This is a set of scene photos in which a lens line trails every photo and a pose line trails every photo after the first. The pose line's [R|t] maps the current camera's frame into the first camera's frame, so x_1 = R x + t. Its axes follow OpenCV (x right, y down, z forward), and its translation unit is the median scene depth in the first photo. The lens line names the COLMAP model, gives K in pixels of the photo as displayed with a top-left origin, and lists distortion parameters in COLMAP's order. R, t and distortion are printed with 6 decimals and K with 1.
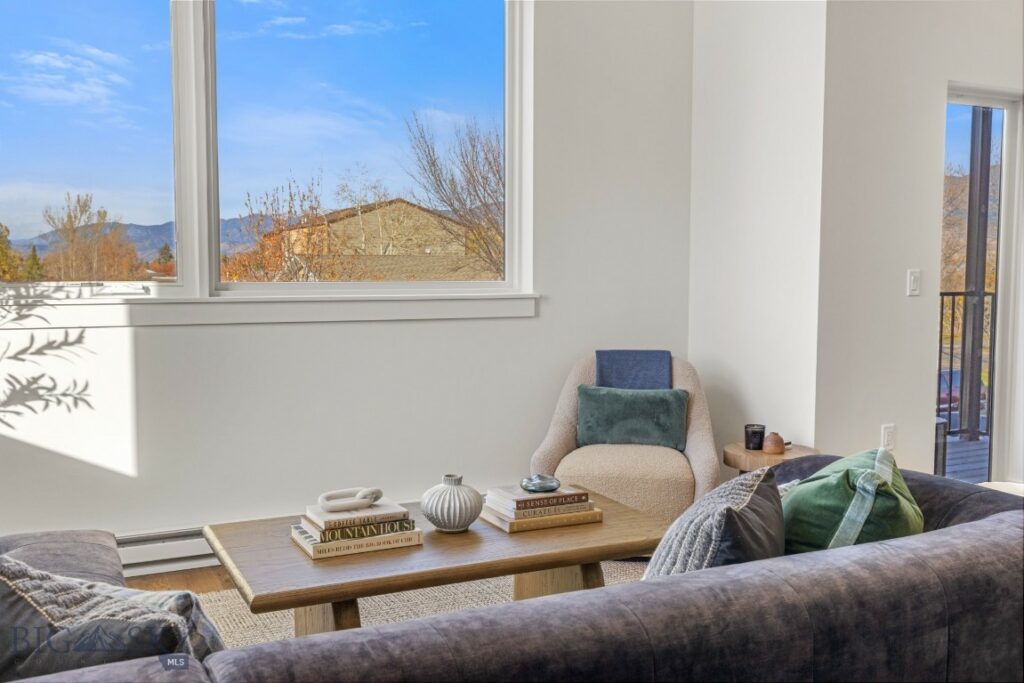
lens RADIAL K [[976.5, 0, 512.0], [0, 976.5, 341.5], [0, 0, 1]] dist [0.013214, 0.002600]
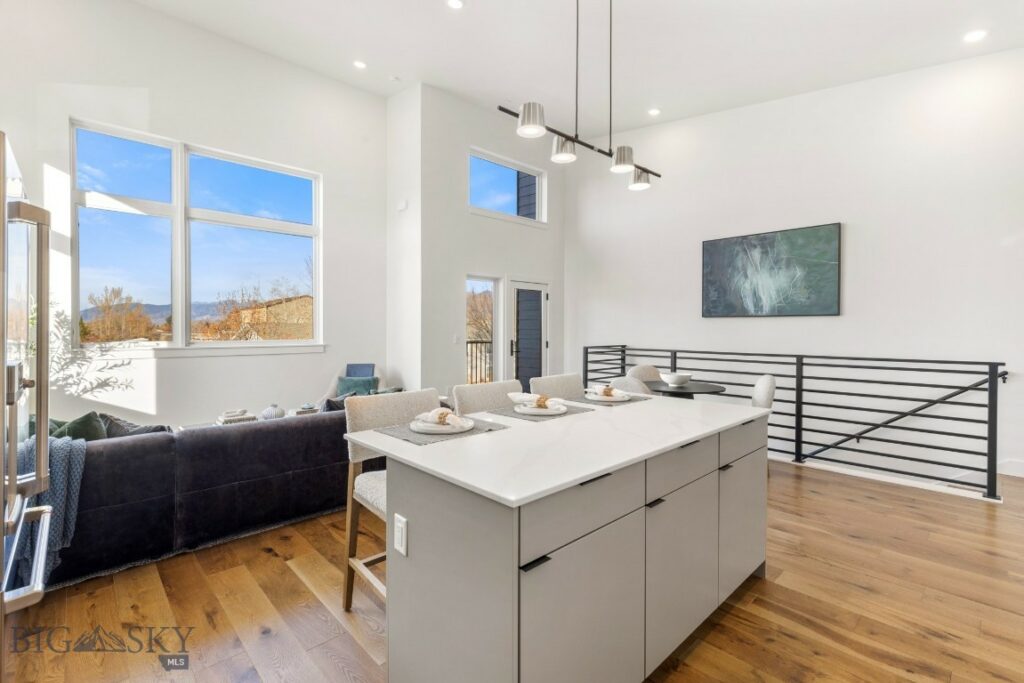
lens RADIAL K [[462.9, 0, 509.0], [0, 462.9, 334.4], [0, 0, 1]] dist [0.002064, -0.000370]
pose [[0.957578, -0.002718, 0.288163, 0.166828], [0.020973, 0.997961, -0.060281, 0.015483], [-0.287411, 0.063767, 0.955682, -0.456775]]
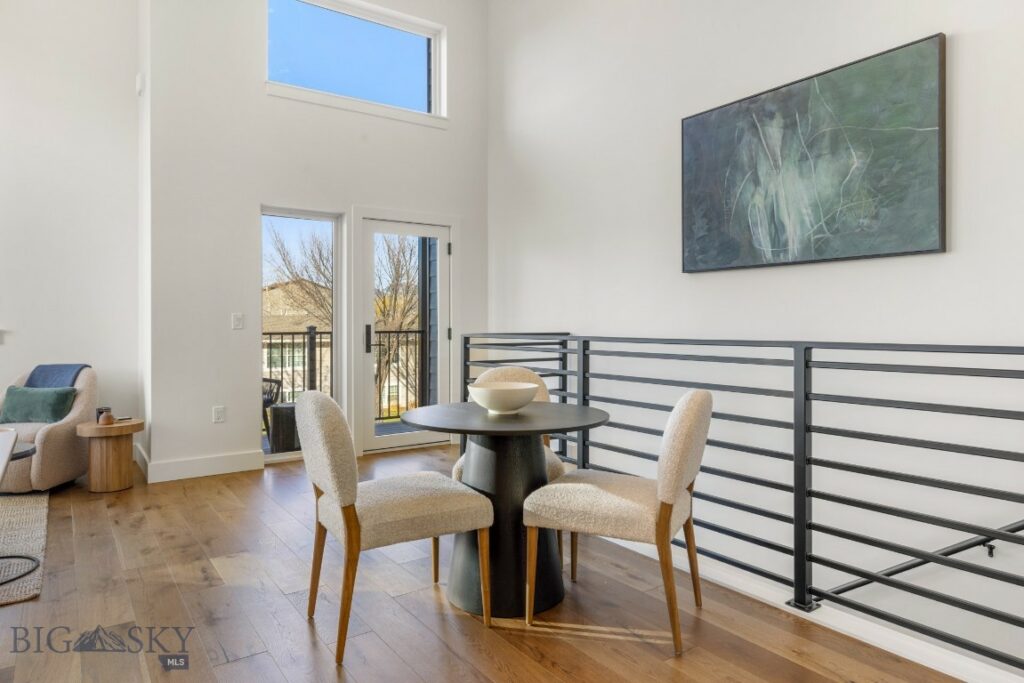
lens RADIAL K [[637.7, 0, 510.3], [0, 637.7, 327.3], [0, 0, 1]] dist [-0.000437, 0.002981]
pose [[0.988158, -0.004673, 0.153371, 0.772689], [0.015599, 0.997417, -0.070115, 0.037426], [-0.152647, 0.071678, 0.985678, -0.162661]]
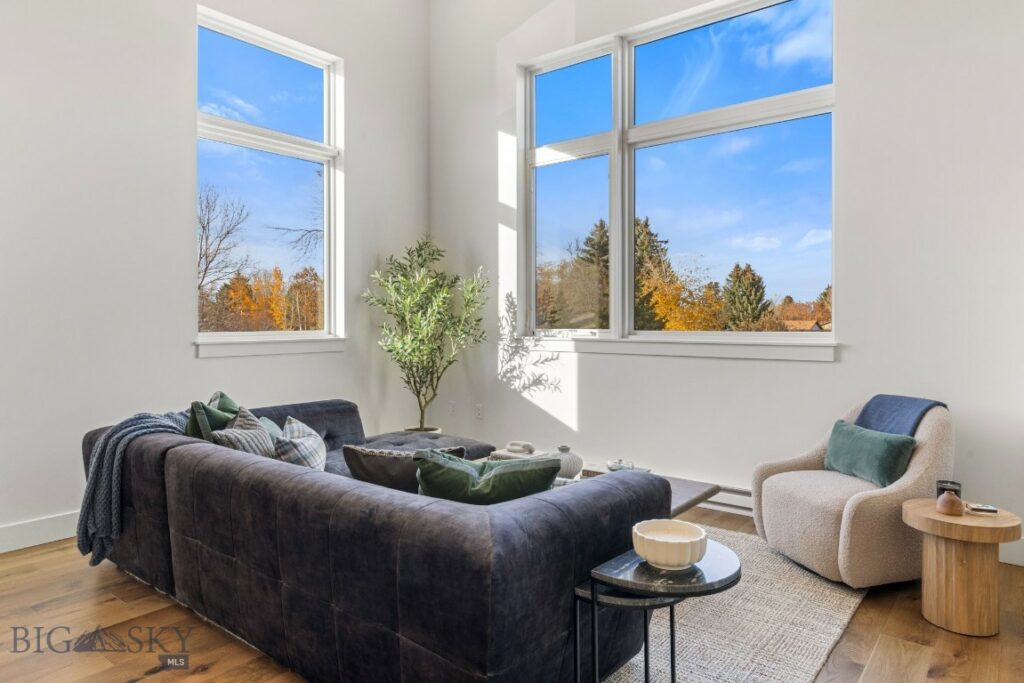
lens RADIAL K [[637.7, 0, 510.3], [0, 637.7, 327.3], [0, 0, 1]] dist [-0.000437, 0.002981]
pose [[0.407742, 0.007537, -0.913066, 0.664451], [-0.065829, 0.997606, -0.021162, -0.027926], [0.910721, 0.068735, 0.407262, 0.342471]]
